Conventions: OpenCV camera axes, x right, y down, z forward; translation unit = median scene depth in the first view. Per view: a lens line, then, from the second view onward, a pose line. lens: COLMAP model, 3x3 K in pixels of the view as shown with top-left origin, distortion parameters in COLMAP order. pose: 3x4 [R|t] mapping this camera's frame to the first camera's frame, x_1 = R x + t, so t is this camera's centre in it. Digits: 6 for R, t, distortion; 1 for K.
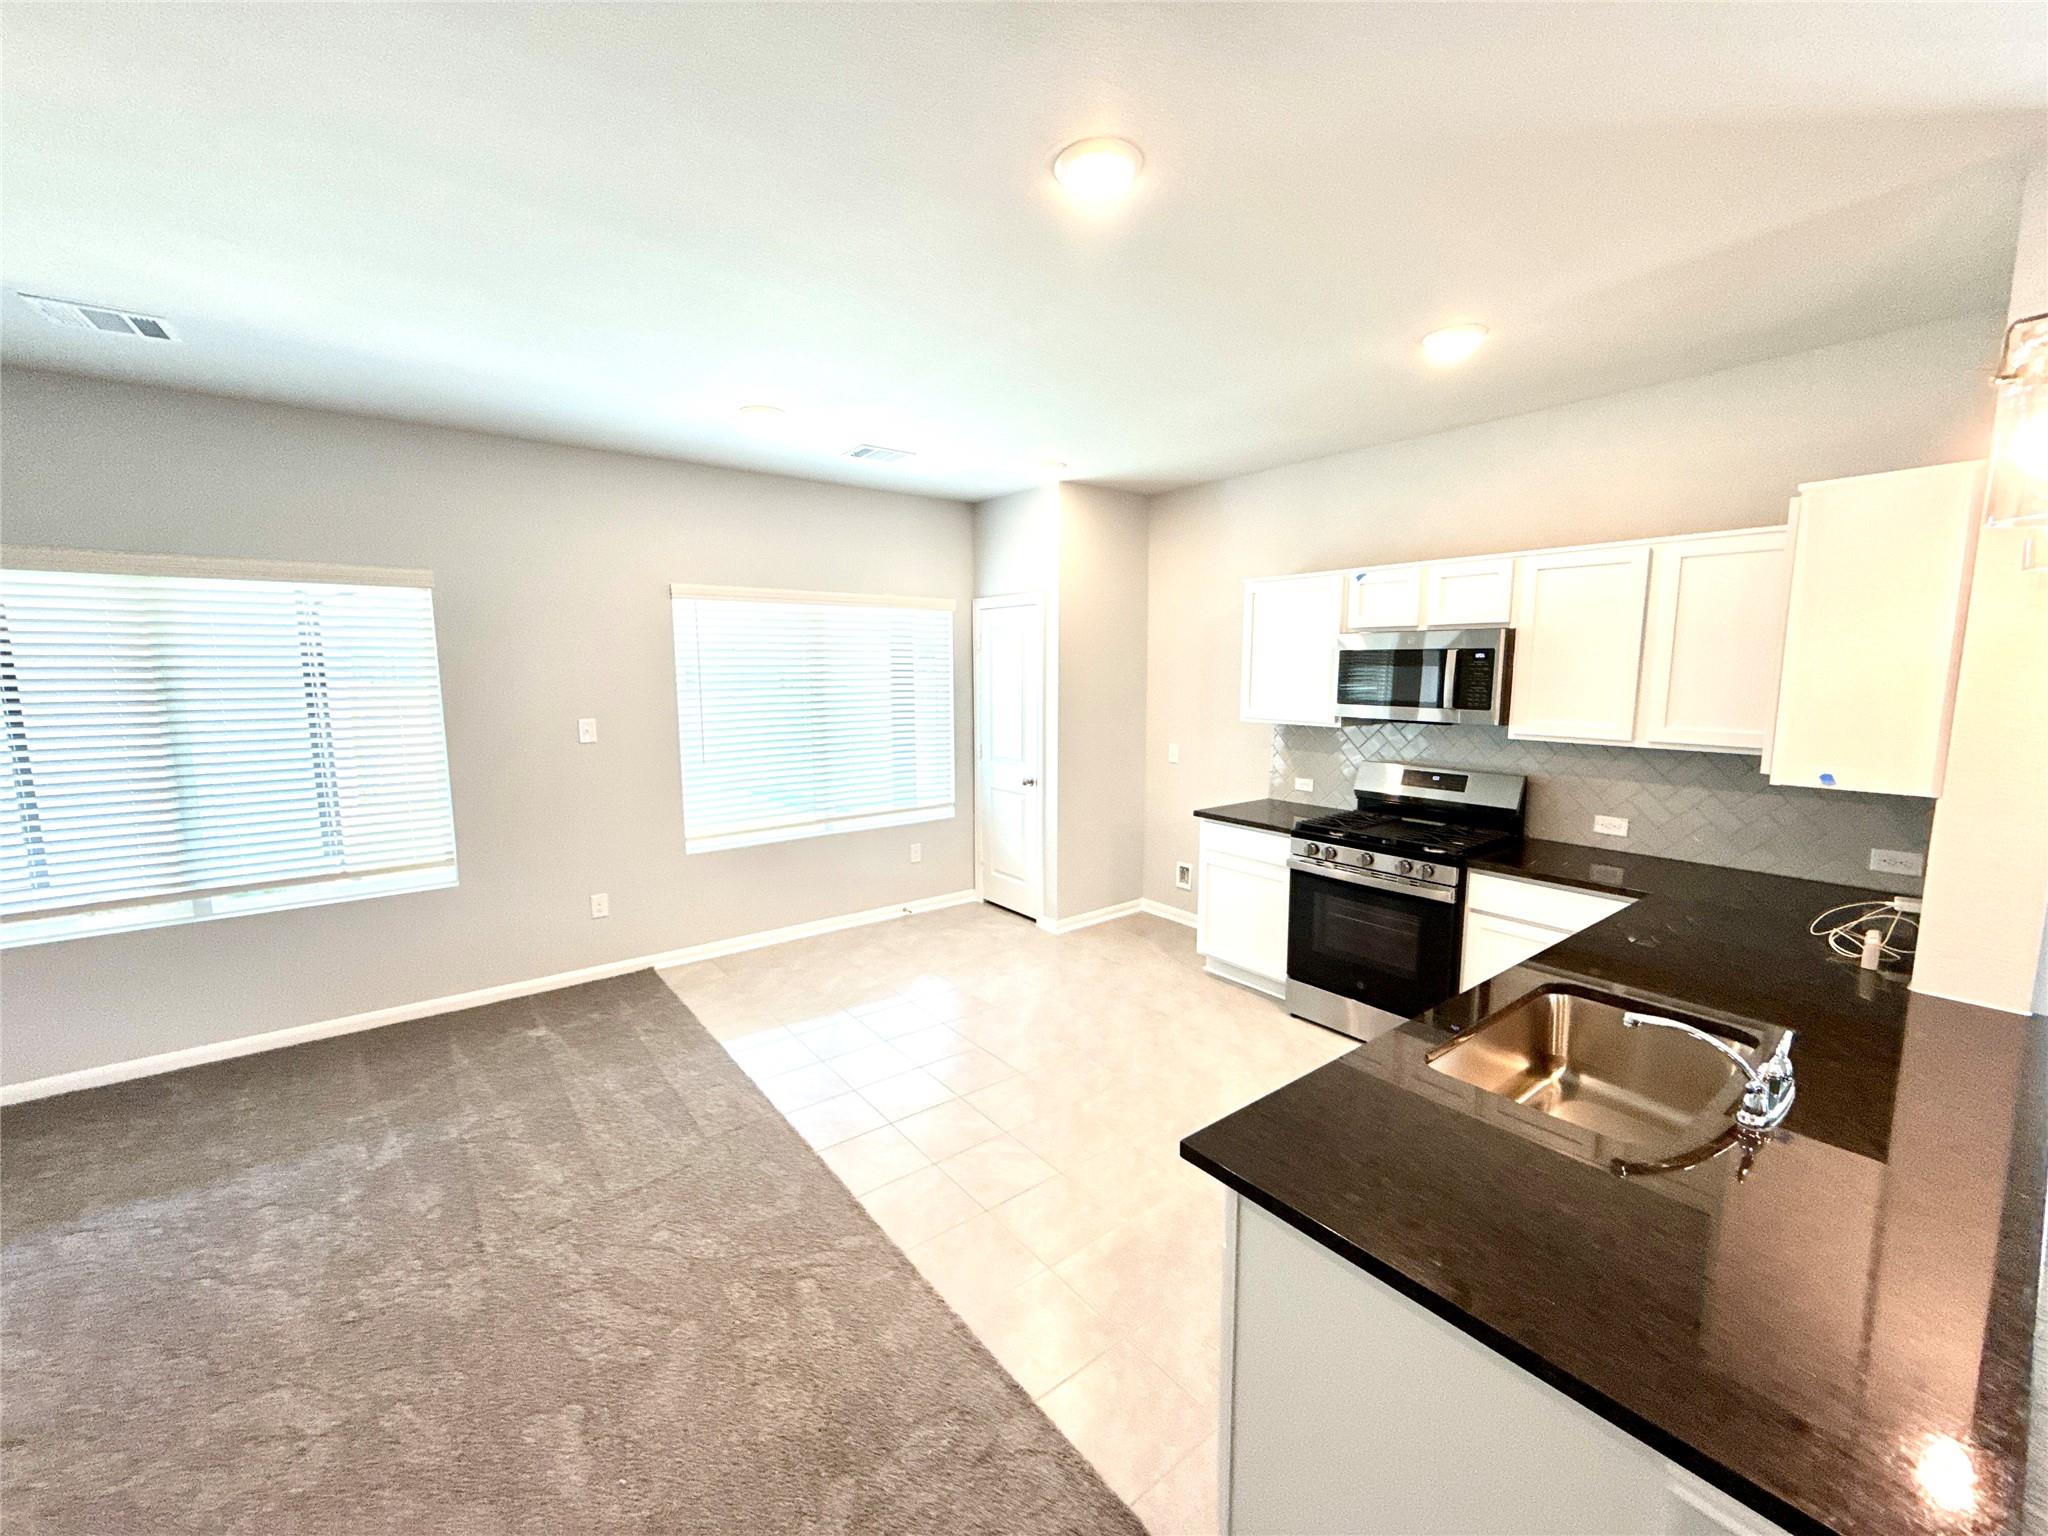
lens RADIAL K [[819.5, 0, 1024.0], [0, 819.5, 768.0], [0, 0, 1]] dist [0.000614, 0.000310]
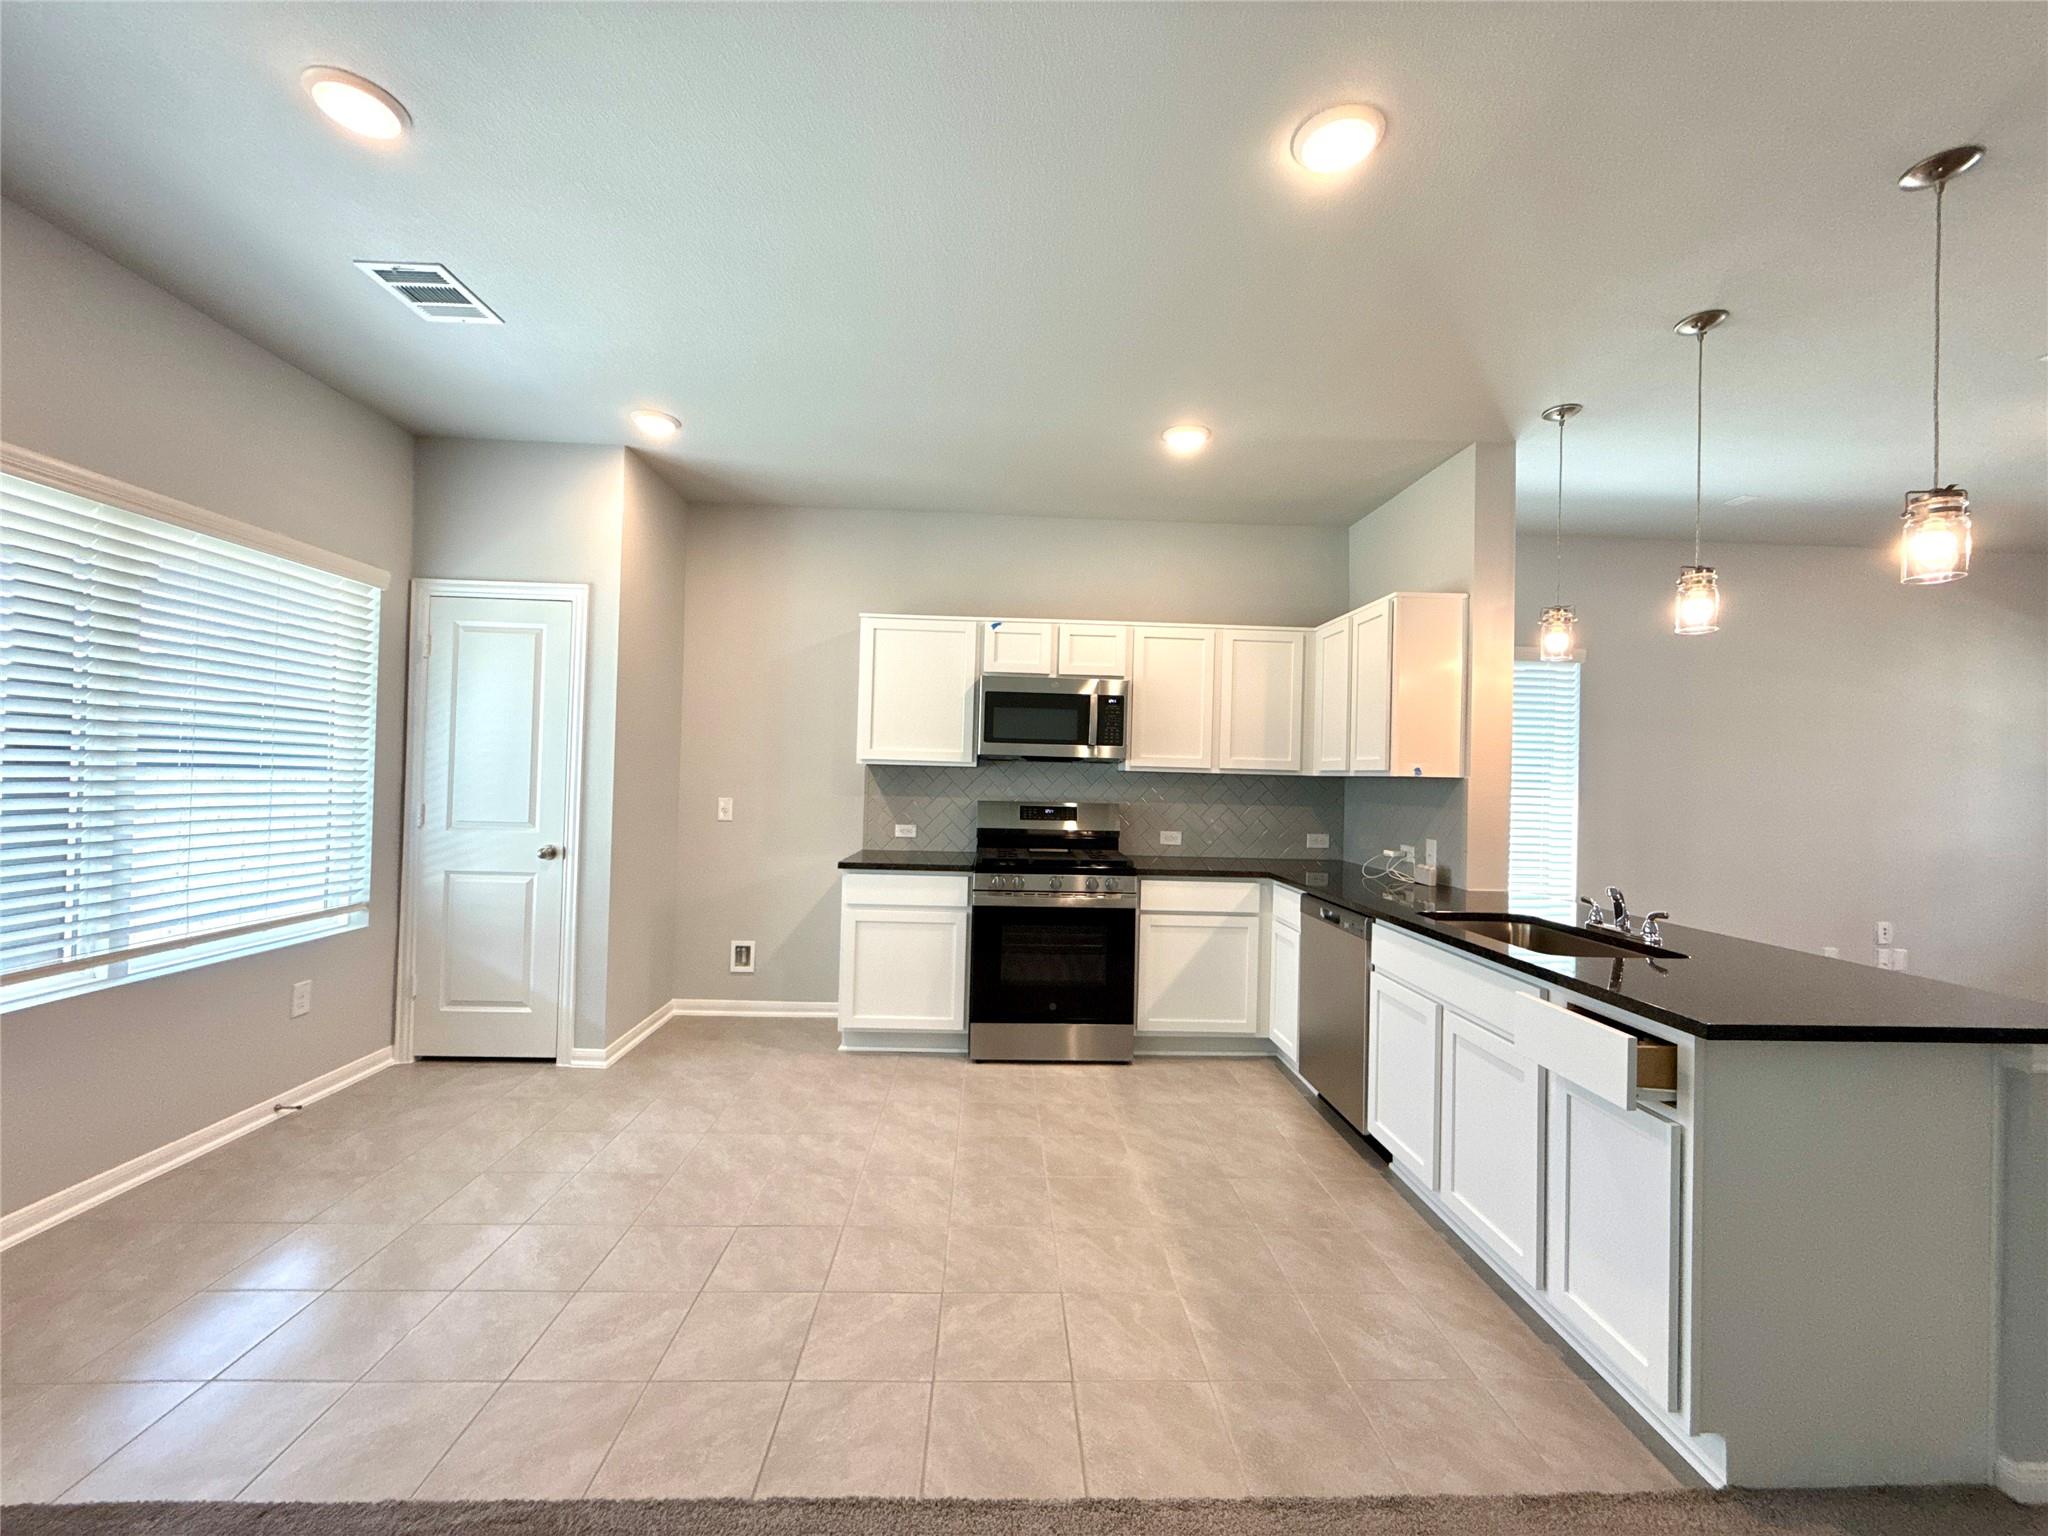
lens RADIAL K [[815.0, 0, 1024.0], [0, 815.0, 768.0], [0, 0, 1]] dist [-0.001068, -0.000023]
pose [[0.580848, 0.027215, 0.813557, -0.416699], [0.075789, 0.993292, -0.087338, 0.046897], [-0.810476, 0.112389, 0.574889, 0.363384]]
